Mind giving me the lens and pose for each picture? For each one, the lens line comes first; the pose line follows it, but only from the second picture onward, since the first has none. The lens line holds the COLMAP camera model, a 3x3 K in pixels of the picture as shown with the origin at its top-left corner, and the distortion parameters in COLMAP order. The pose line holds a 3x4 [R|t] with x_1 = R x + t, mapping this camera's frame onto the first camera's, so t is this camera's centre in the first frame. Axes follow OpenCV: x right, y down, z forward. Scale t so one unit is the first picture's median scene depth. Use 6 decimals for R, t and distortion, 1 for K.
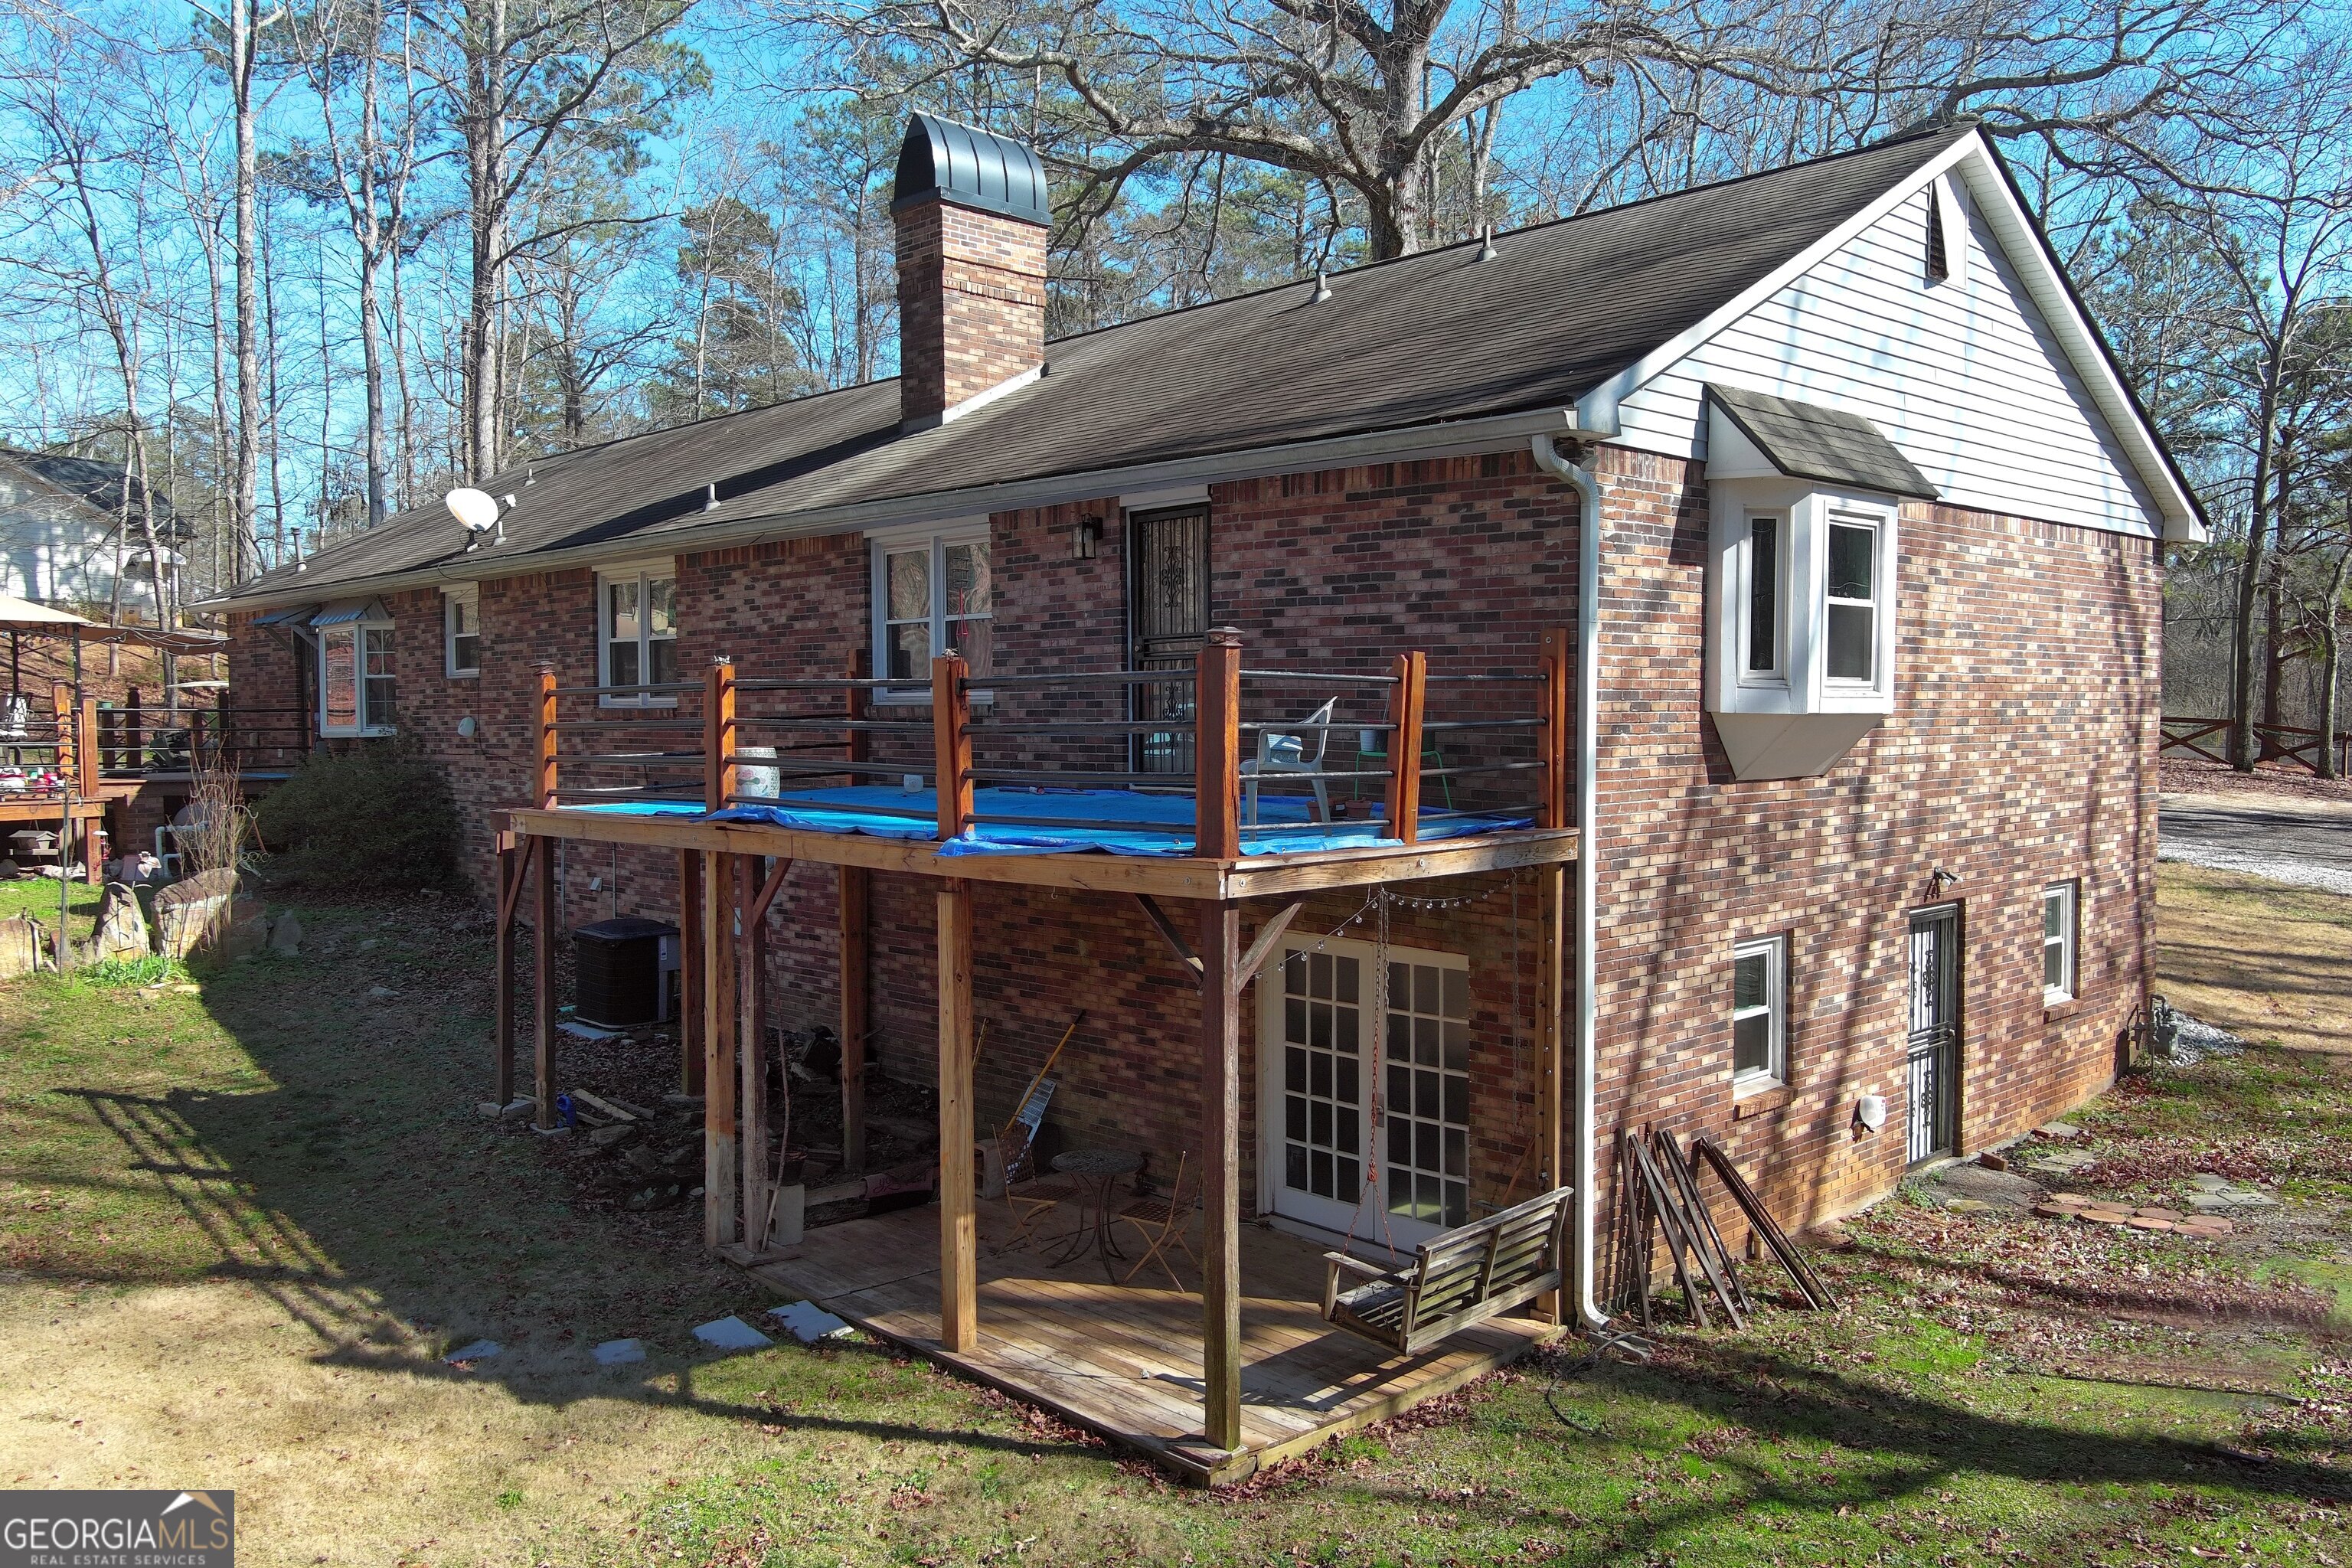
lens RADIAL K [[1866.2, 0, 1176.0], [0, 1866.2, 784.0], [0, 0, 1]] dist [0.080731, 0.000745]
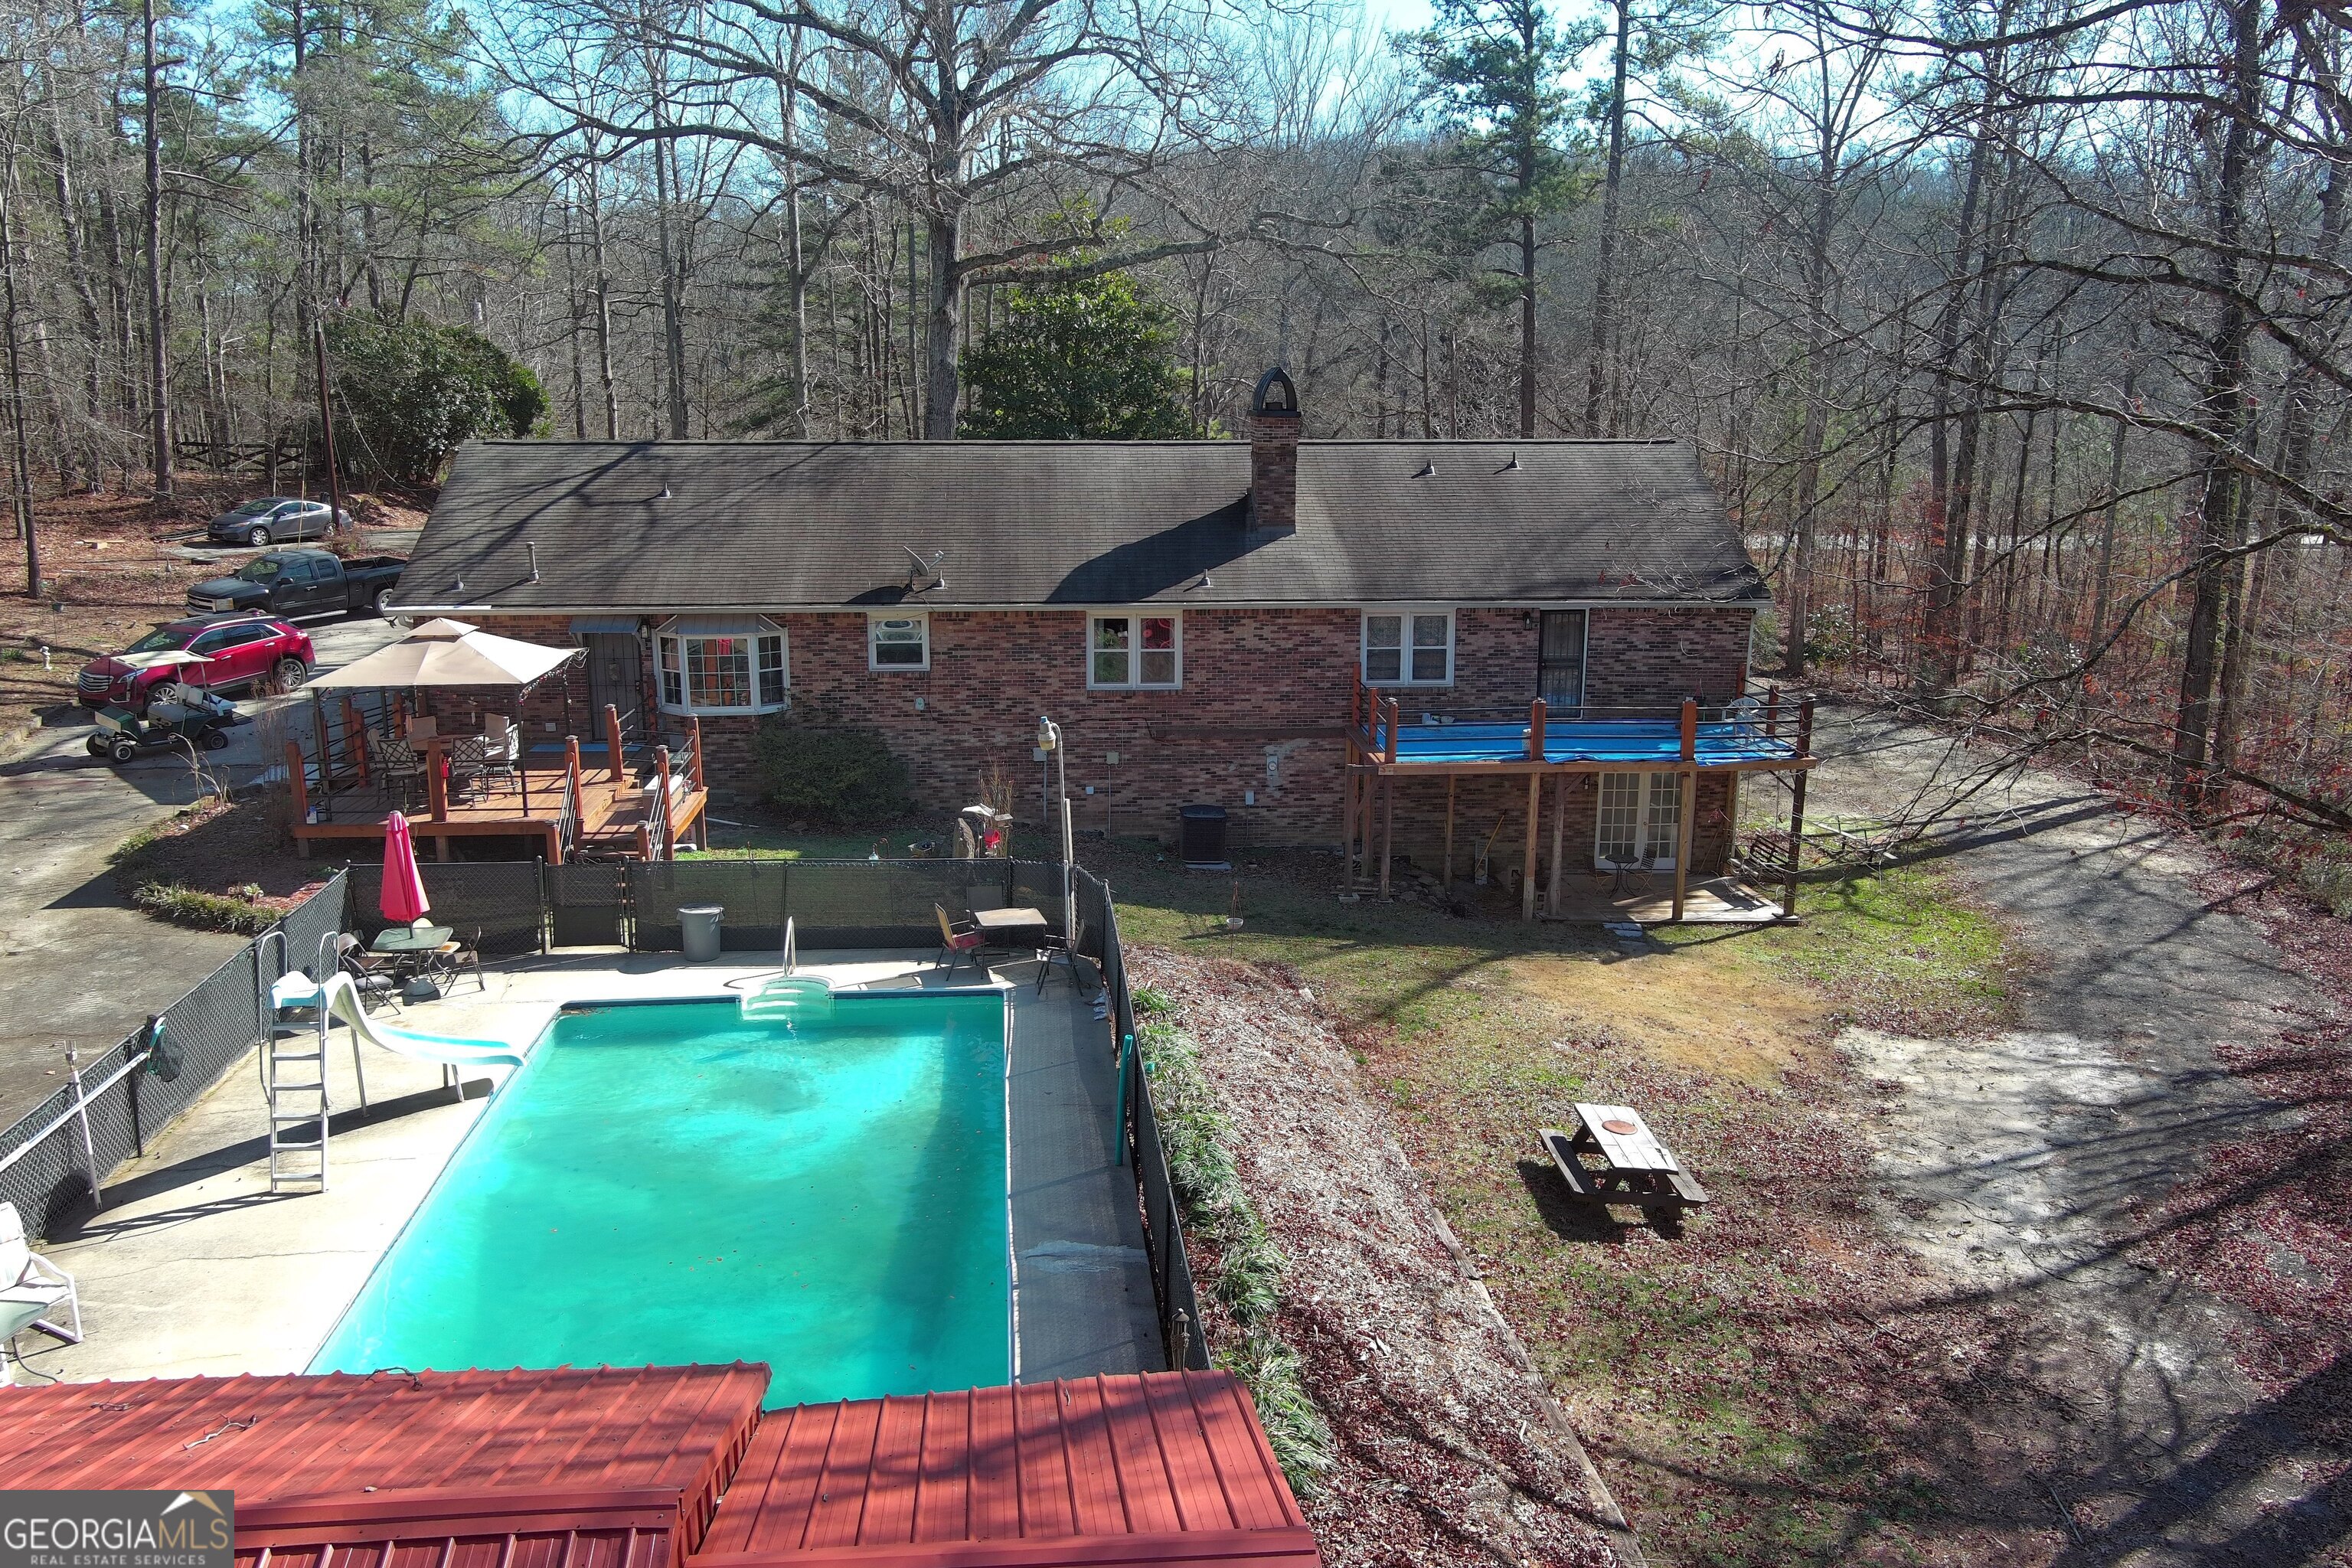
lens RADIAL K [[1853.4, 0, 1176.0], [0, 1853.4, 784.0], [0, 0, 1]] dist [-0.001282, -0.000260]
pose [[0.631304, -0.162092, 0.758407, -2.845289], [0.023097, 0.981410, 0.190528, -0.507250], [-0.775191, -0.102764, 0.623312, -0.237035]]
